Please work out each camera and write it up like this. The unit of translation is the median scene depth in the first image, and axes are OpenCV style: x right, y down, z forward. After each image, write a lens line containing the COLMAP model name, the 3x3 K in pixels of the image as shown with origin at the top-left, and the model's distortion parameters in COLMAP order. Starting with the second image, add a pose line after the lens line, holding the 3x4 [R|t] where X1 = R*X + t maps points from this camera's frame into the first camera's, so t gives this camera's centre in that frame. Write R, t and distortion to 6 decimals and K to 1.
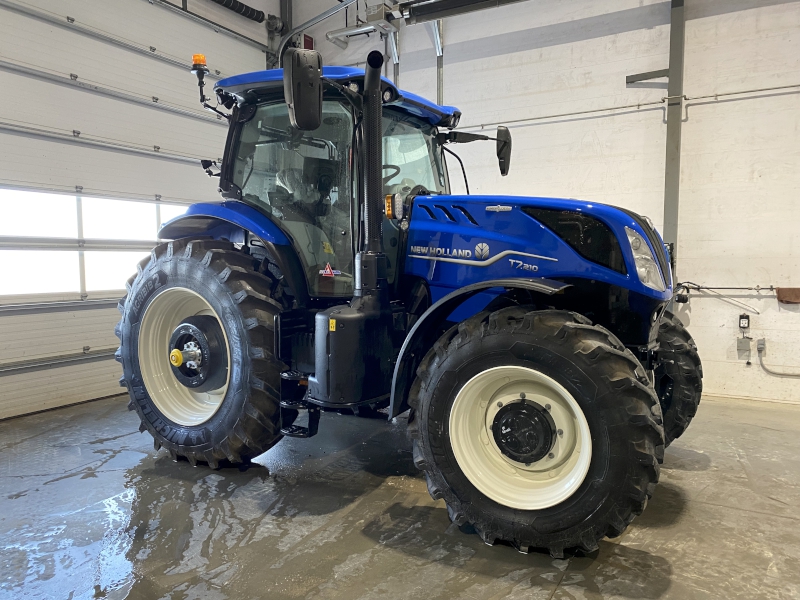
lens RADIAL K [[616.2, 0, 400.0], [0, 616.2, 300.0], [0, 0, 1]] dist [-0.002441, -0.004528]
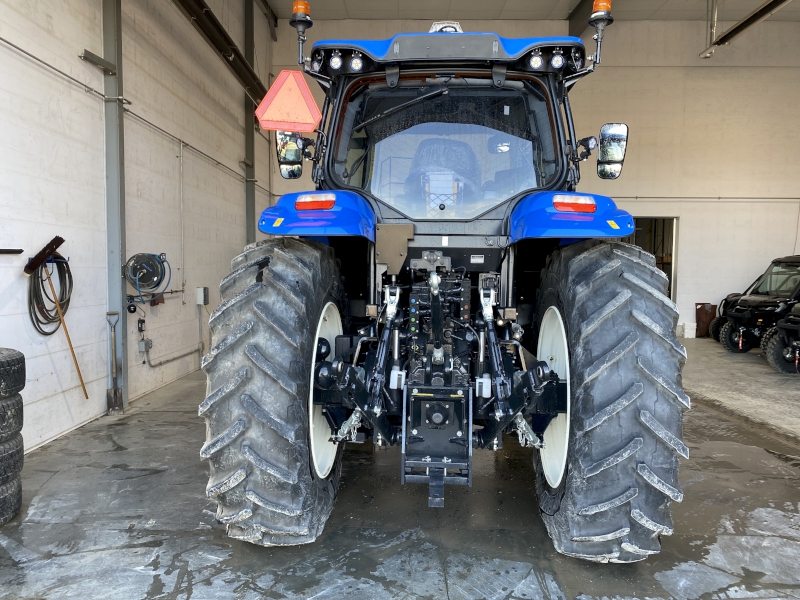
lens RADIAL K [[616.2, 0, 400.0], [0, 616.2, 300.0], [0, 0, 1]] dist [-0.002441, -0.004528]
pose [[-0.487420, -0.046984, 0.871903, -0.883266], [0.049089, 0.995497, 0.081086, -0.104916], [-0.871787, 0.082324, -0.482919, 1.621902]]
